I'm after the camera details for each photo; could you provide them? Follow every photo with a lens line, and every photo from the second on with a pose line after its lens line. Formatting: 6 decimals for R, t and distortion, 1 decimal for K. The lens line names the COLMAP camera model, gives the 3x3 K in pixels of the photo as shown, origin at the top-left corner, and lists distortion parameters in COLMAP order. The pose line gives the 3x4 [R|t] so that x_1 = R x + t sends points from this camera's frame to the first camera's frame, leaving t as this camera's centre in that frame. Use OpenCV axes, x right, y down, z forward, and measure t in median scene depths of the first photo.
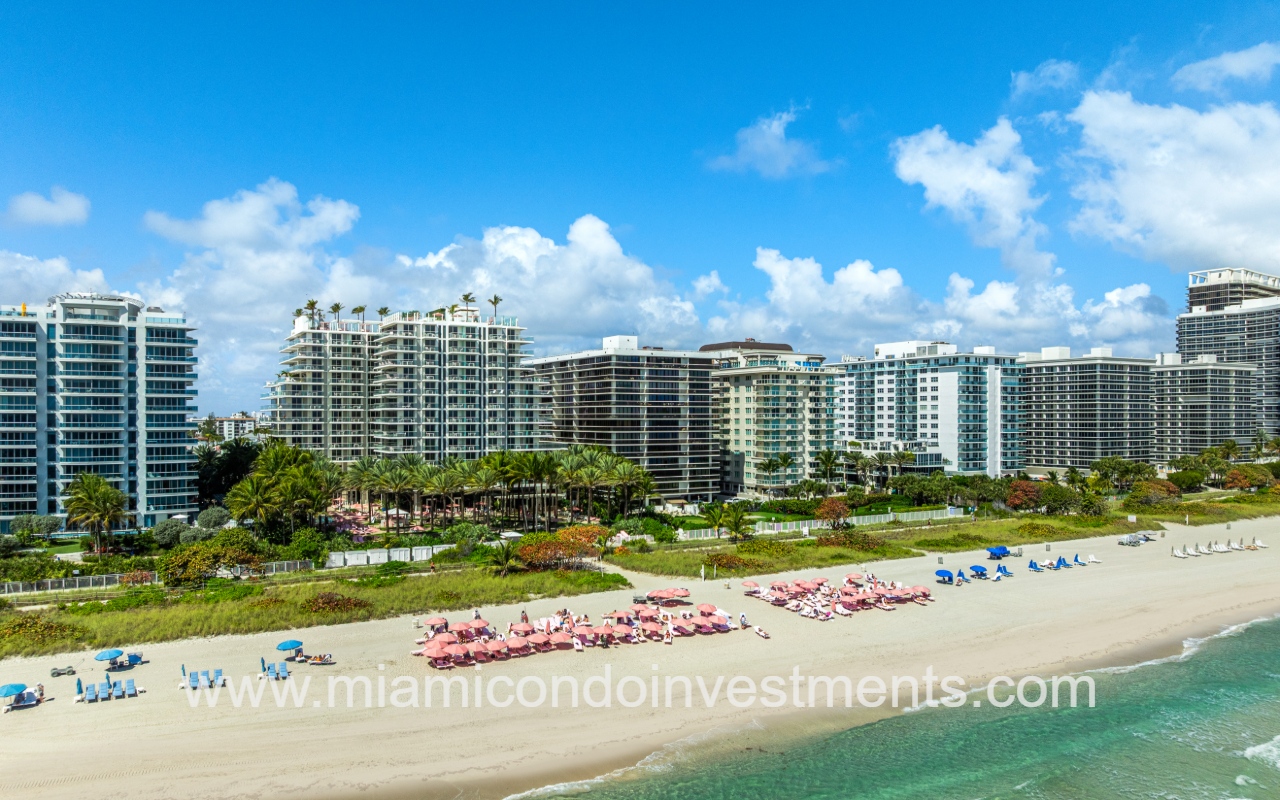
lens RADIAL K [[987.1, 0, 570.9], [0, 987.1, 415.9], [0, 0, 1]] dist [-0.024920, -0.003292]
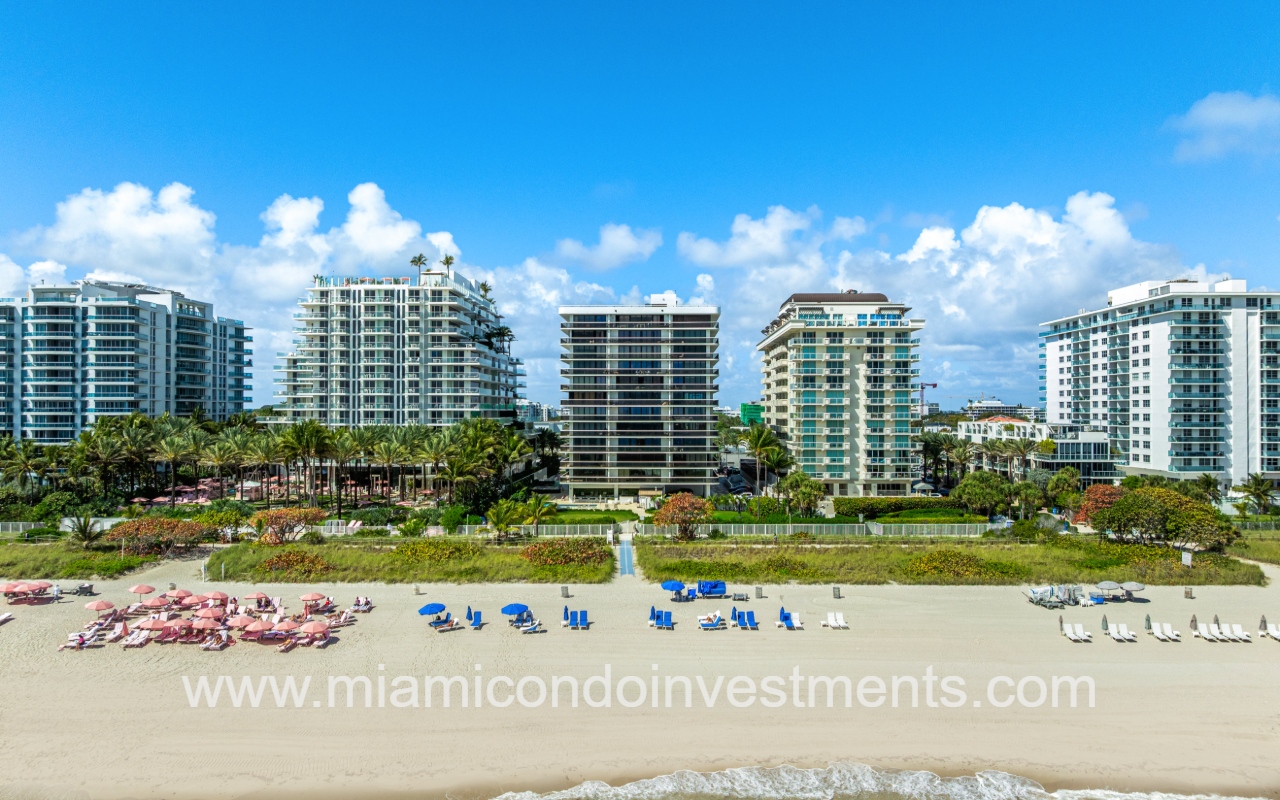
lens RADIAL K [[942.2, 0, 548.7], [0, 942.2, 399.4], [0, 0, 1]] dist [-0.036358, 0.002714]
pose [[0.851049, -0.001828, -0.525083, 0.397512], [-0.002778, 0.999964, -0.007984, 0.015305], [0.525079, 0.008253, 0.851013, 0.269574]]
